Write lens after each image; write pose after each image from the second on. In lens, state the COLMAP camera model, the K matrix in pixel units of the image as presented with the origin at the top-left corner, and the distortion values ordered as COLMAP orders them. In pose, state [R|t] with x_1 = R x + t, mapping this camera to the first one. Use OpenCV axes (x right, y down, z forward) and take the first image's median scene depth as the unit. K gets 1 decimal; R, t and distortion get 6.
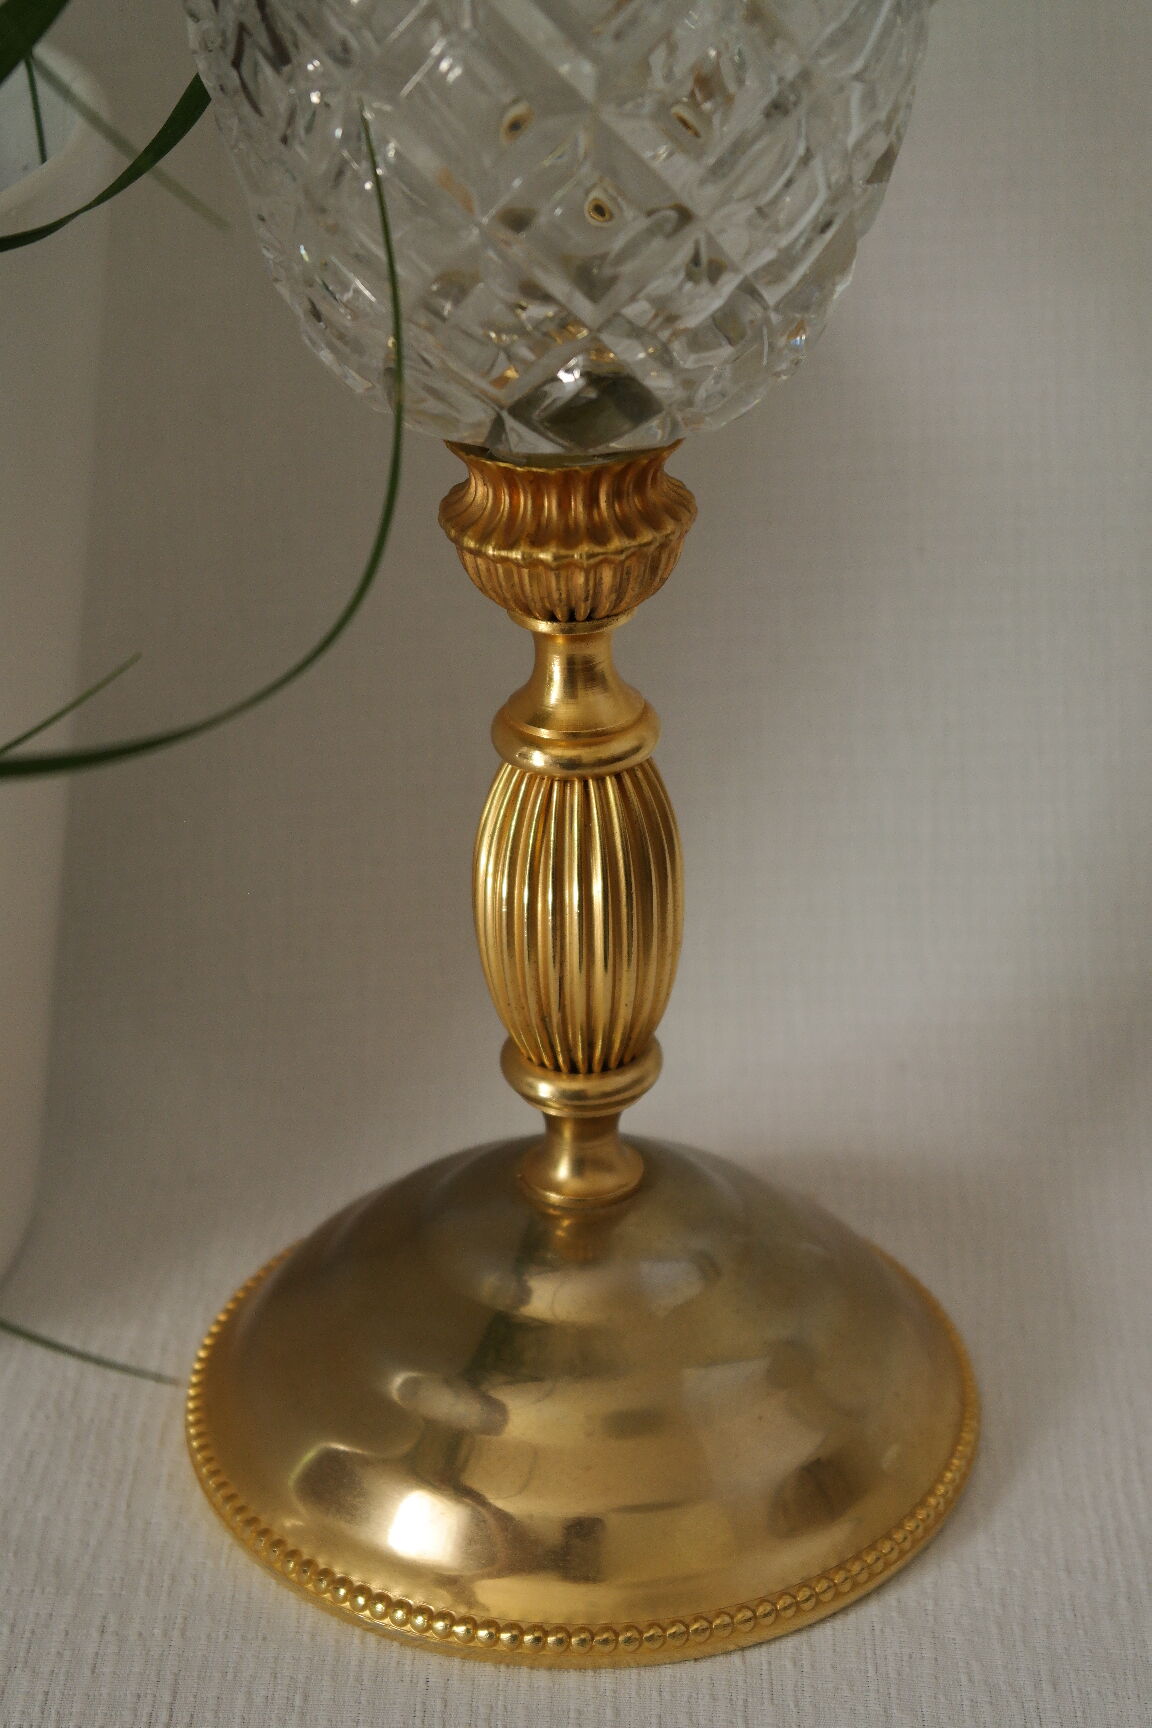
lens RADIAL K [[3198.1, 0, 569.4], [0, 3198.1, 760.8], [0, 0, 1]] dist [0.182755, 0.000000]
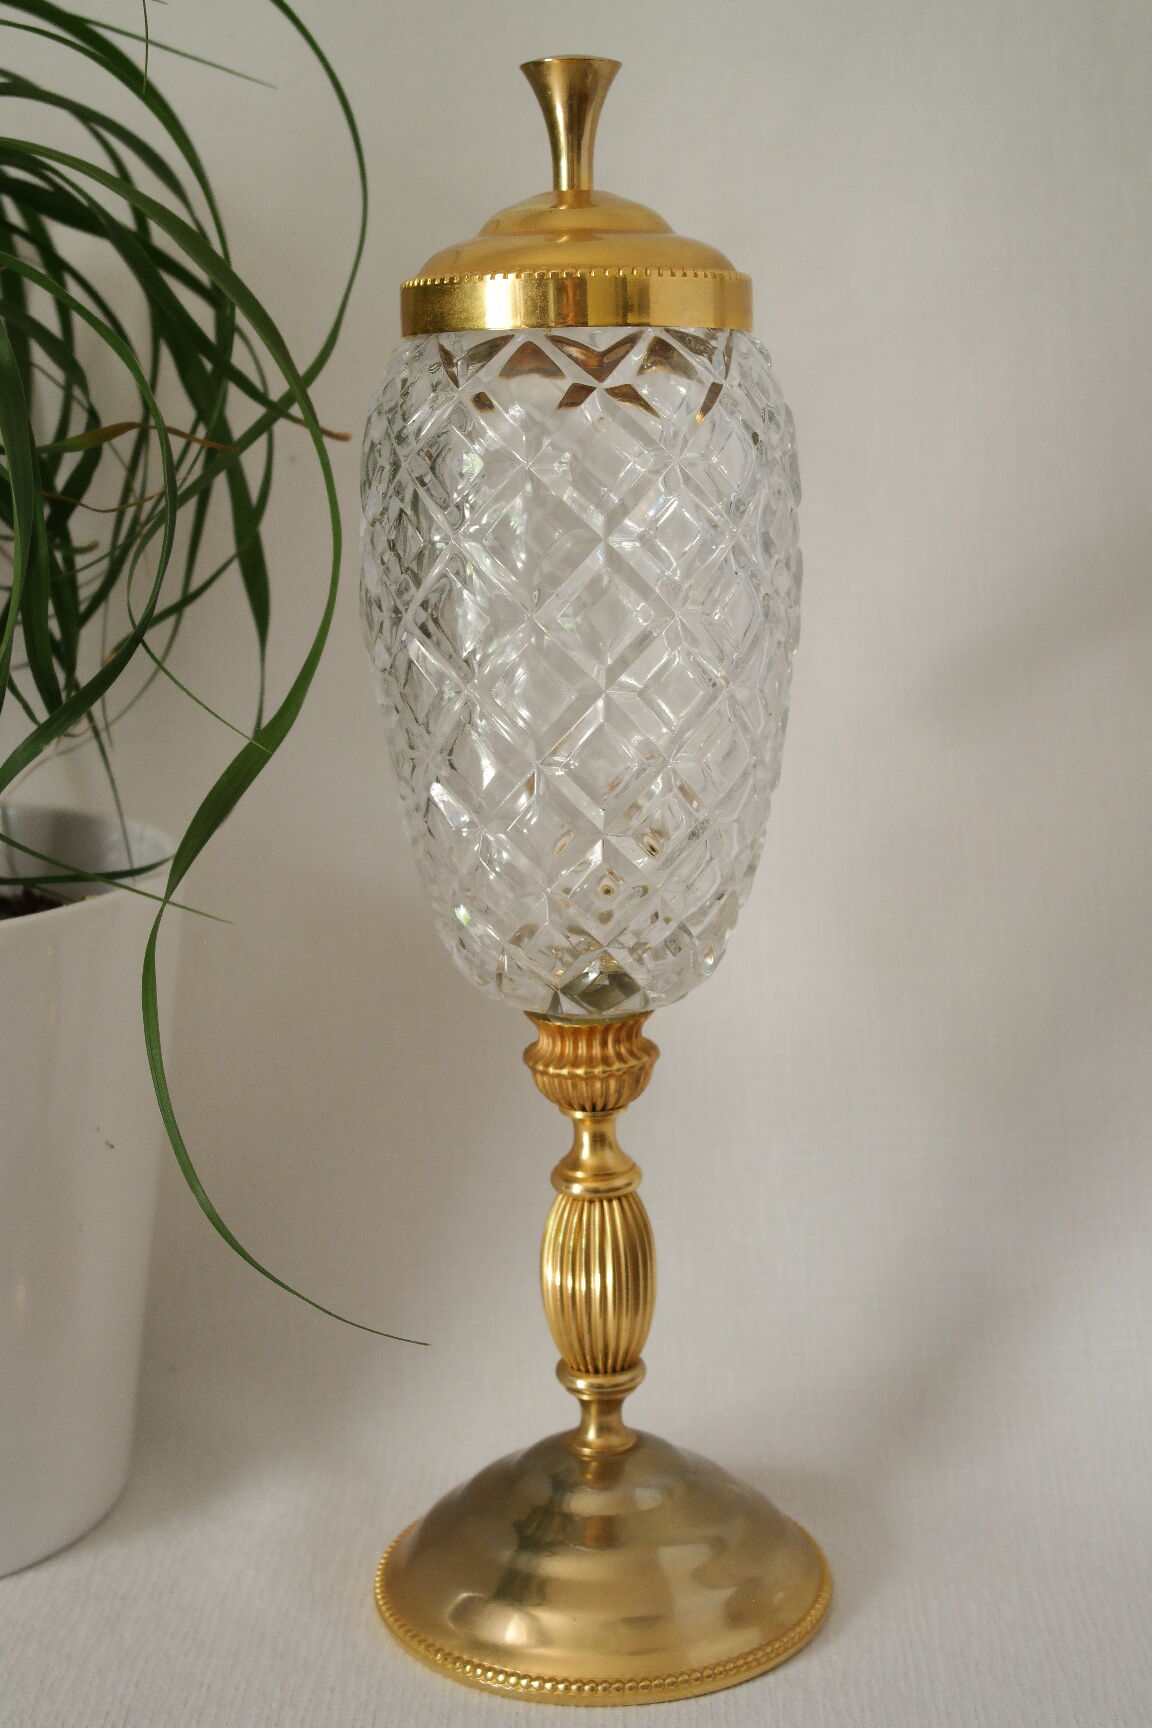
lens RADIAL K [[2732.0, 0, 566.6], [0, 2732.0, 864.9], [0, 0, 1]] dist [0.080827, 0.000000]
pose [[0.999964, -0.007056, -0.004724, -0.006514], [0.005595, 0.966000, -0.258480, 0.224524], [0.006388, 0.258444, 0.966005, -0.563579]]
